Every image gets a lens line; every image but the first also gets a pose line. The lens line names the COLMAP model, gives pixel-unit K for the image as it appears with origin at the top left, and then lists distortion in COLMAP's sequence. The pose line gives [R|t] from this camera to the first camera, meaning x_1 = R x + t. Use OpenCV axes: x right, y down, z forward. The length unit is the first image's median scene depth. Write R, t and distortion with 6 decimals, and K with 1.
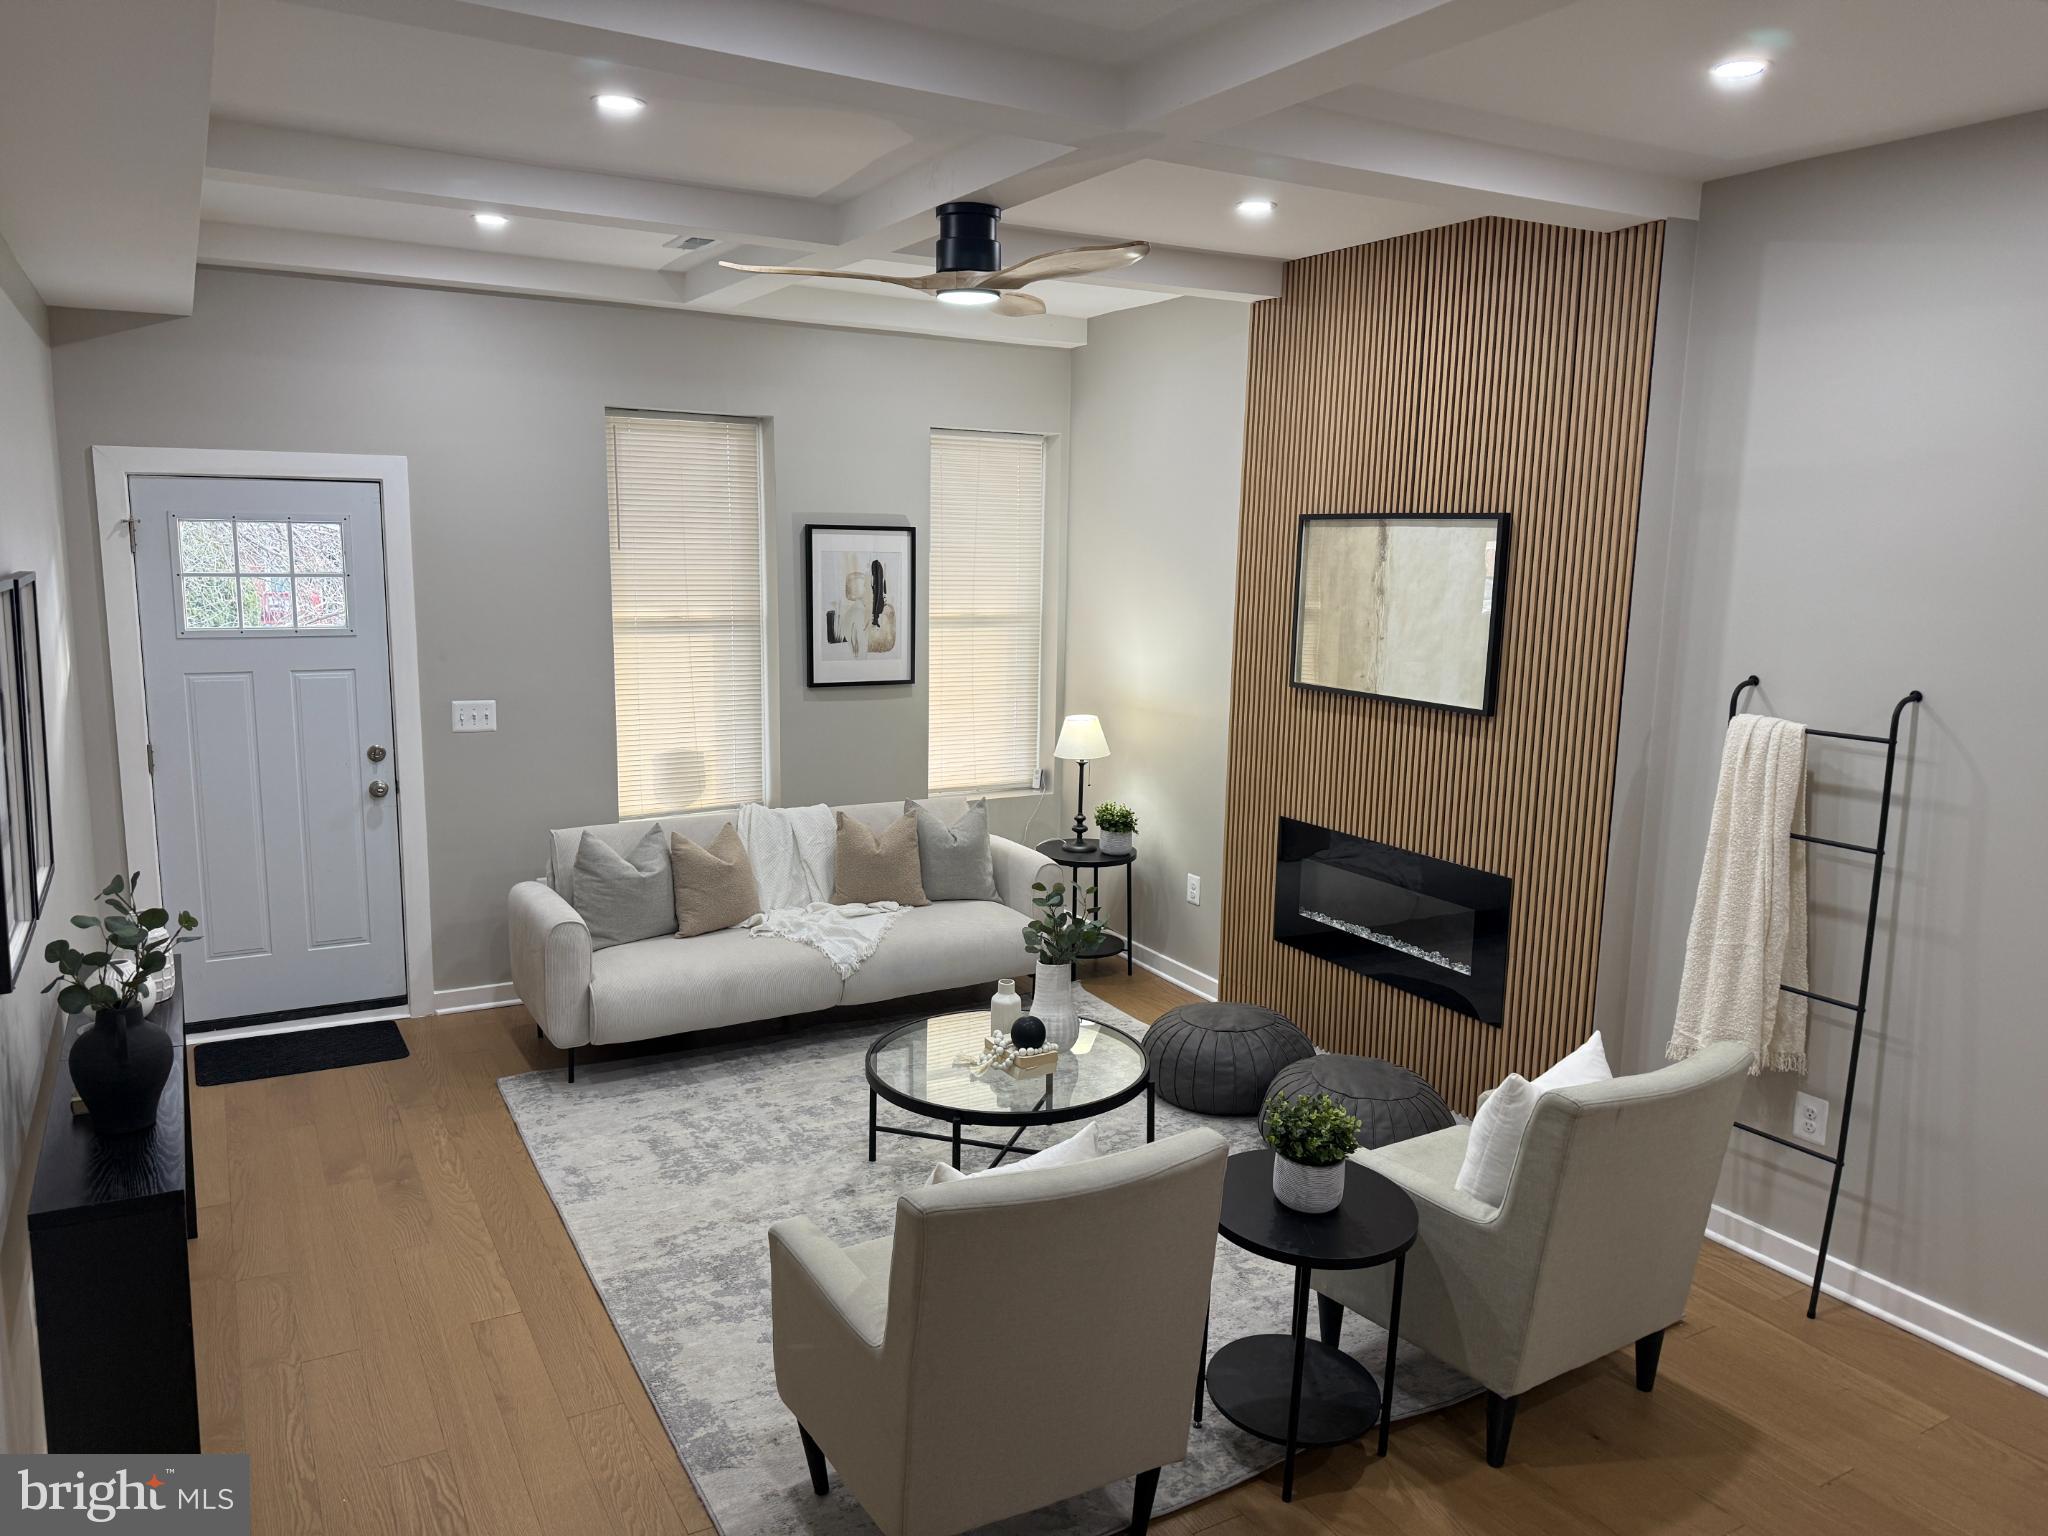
lens RADIAL K [[1430.6, 0, 1059.9], [0, 1430.6, 766.7], [0, 0, 1]] dist [0.074294, -0.102611]
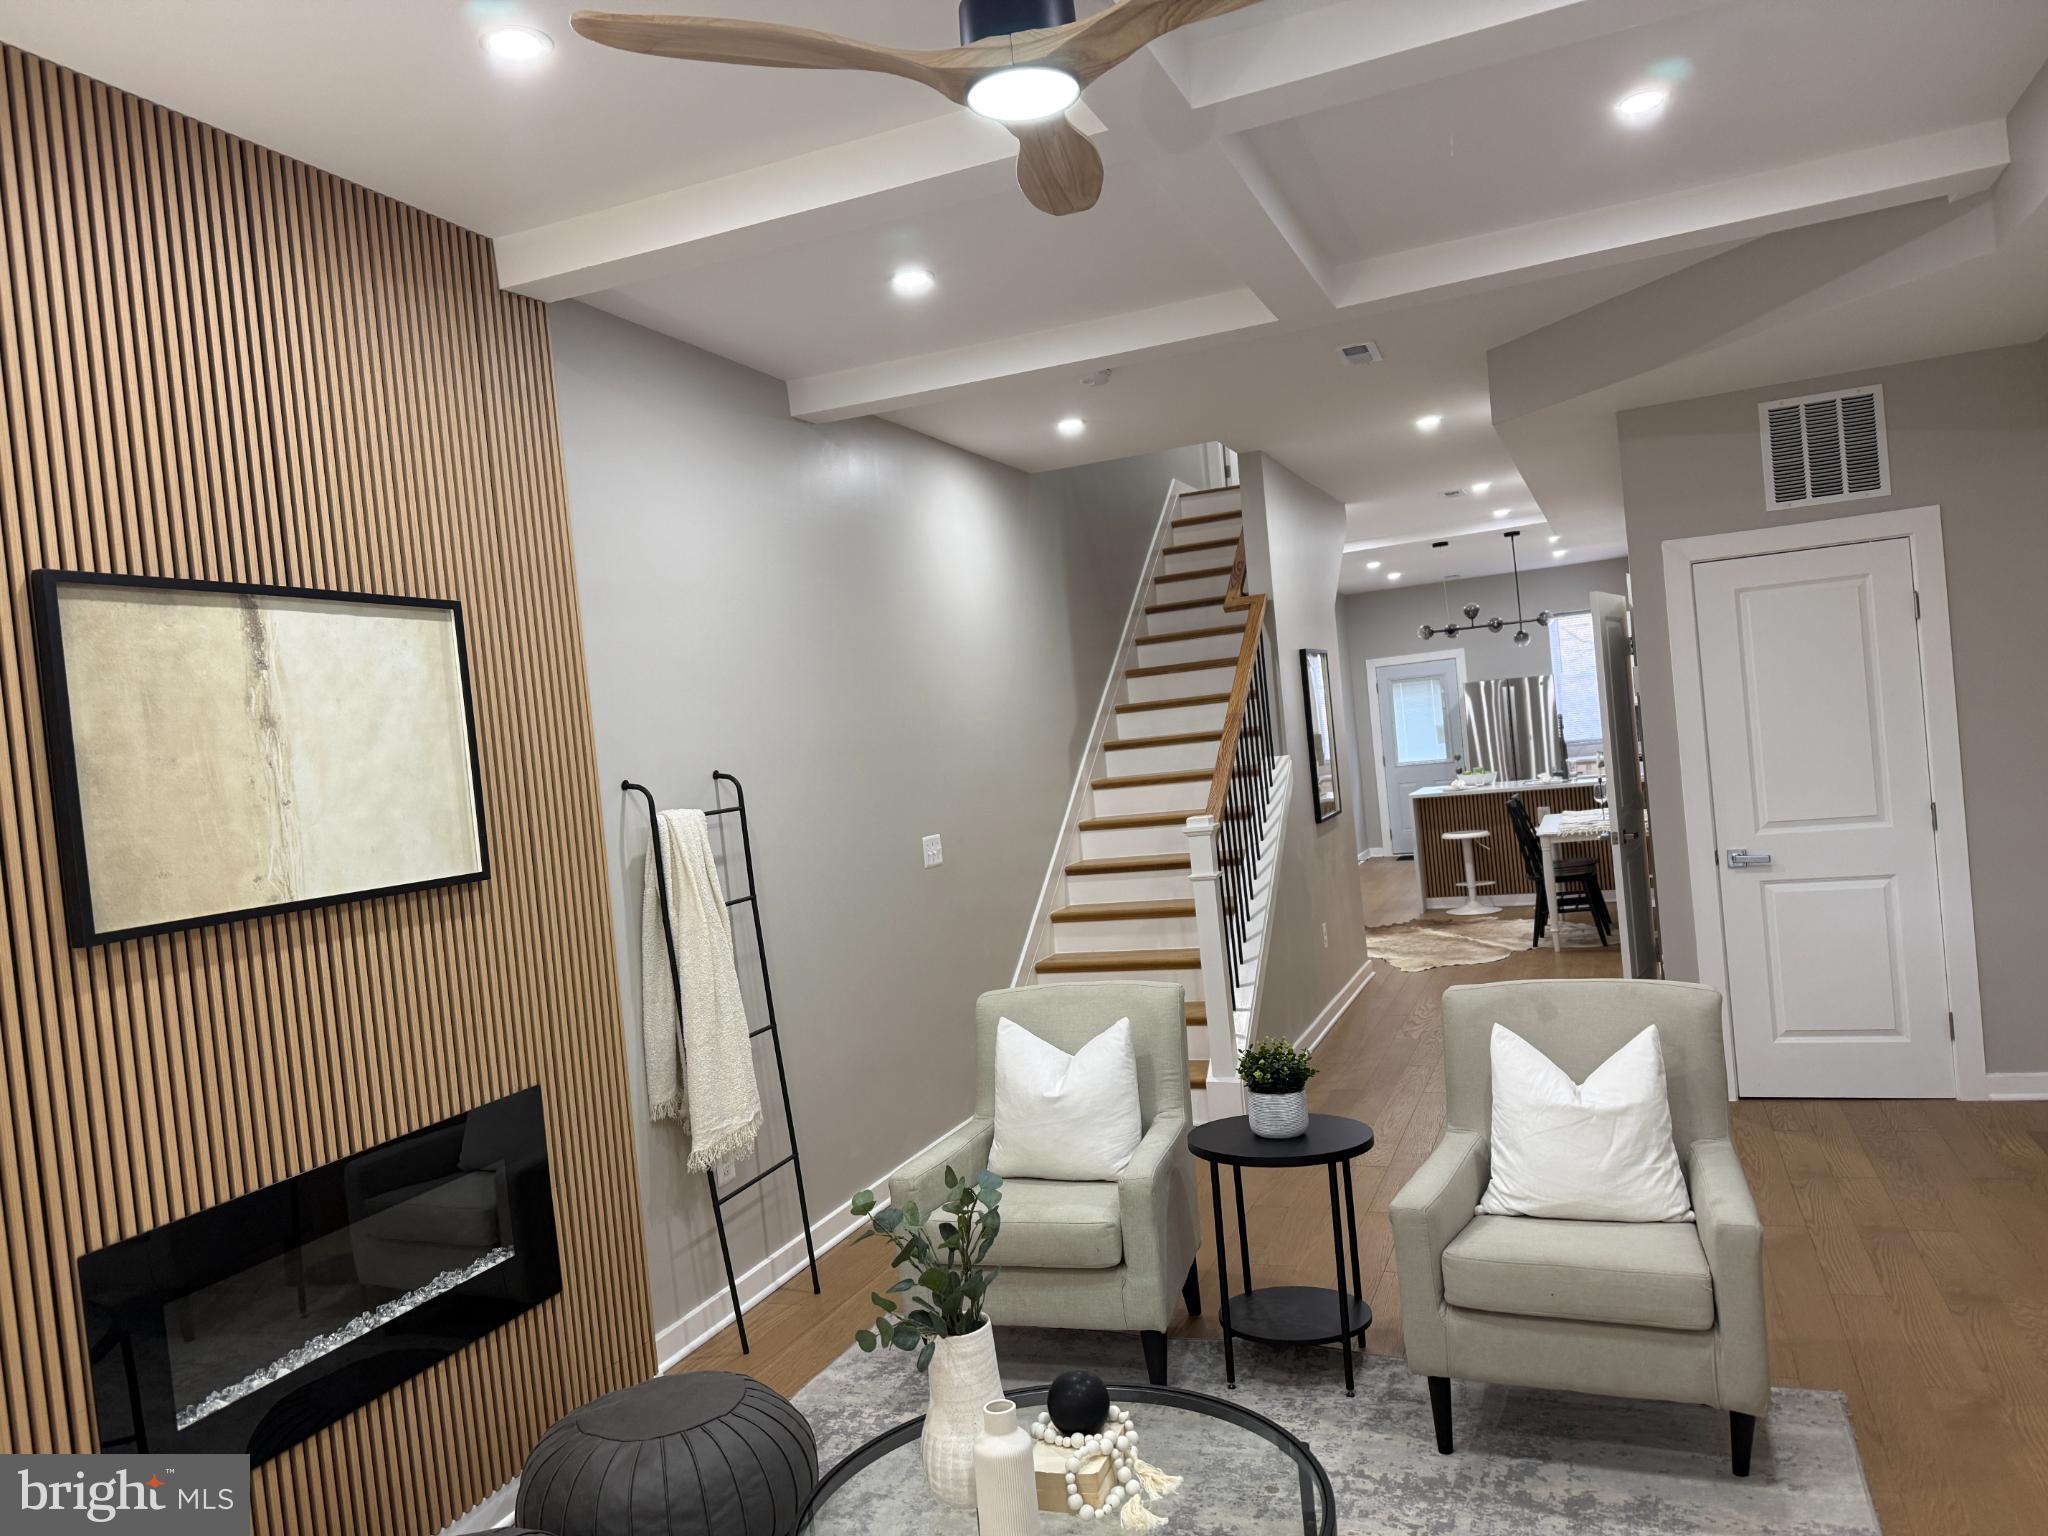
lens RADIAL K [[1430.6, 0, 1026.8], [0, 1430.6, 760.6], [0, 0, 1]] dist [0.074294, -0.102611]
pose [[-0.617308, 0.028388, 0.786209, -0.407669], [0.204932, 0.970651, 0.125859, -0.118956], [-0.759561, 0.238813, -0.605008, 1.133037]]
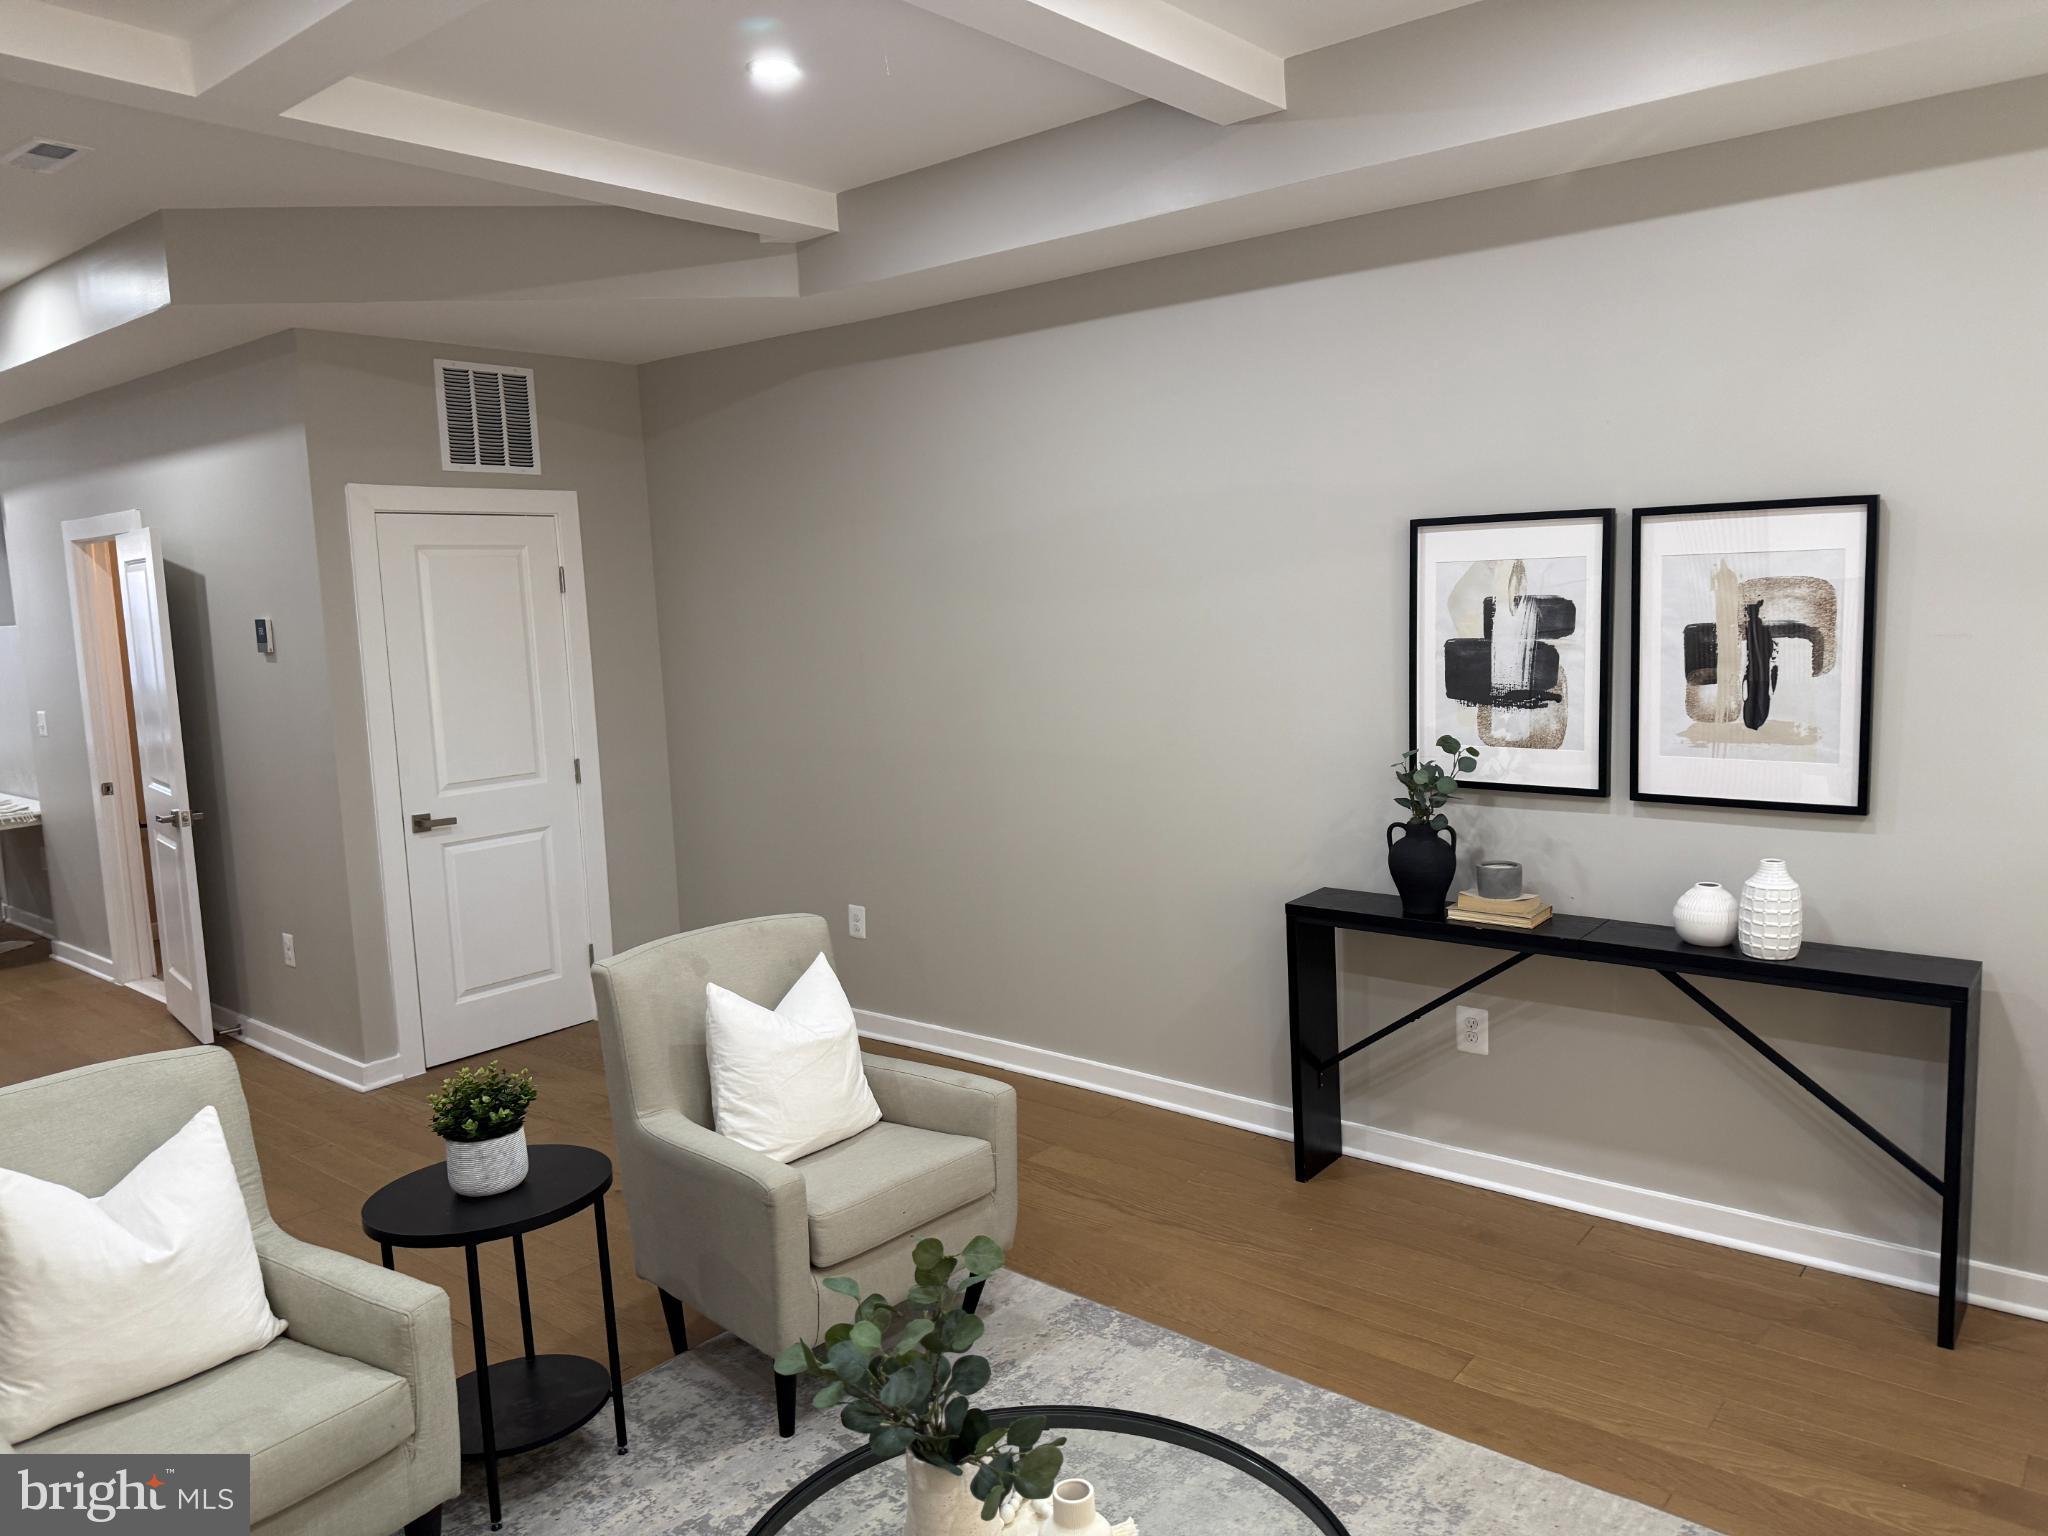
lens RADIAL K [[1430.6, 0, 1042.0], [0, 1430.6, 755.3], [0, 0, 1]] dist [0.074294, -0.102611]
pose [[-0.929857, 0.055248, -0.363750, 0.093054], [-0.040973, 0.966962, 0.251605, -0.133677], [0.365633, 0.248861, -0.896873, 1.187858]]
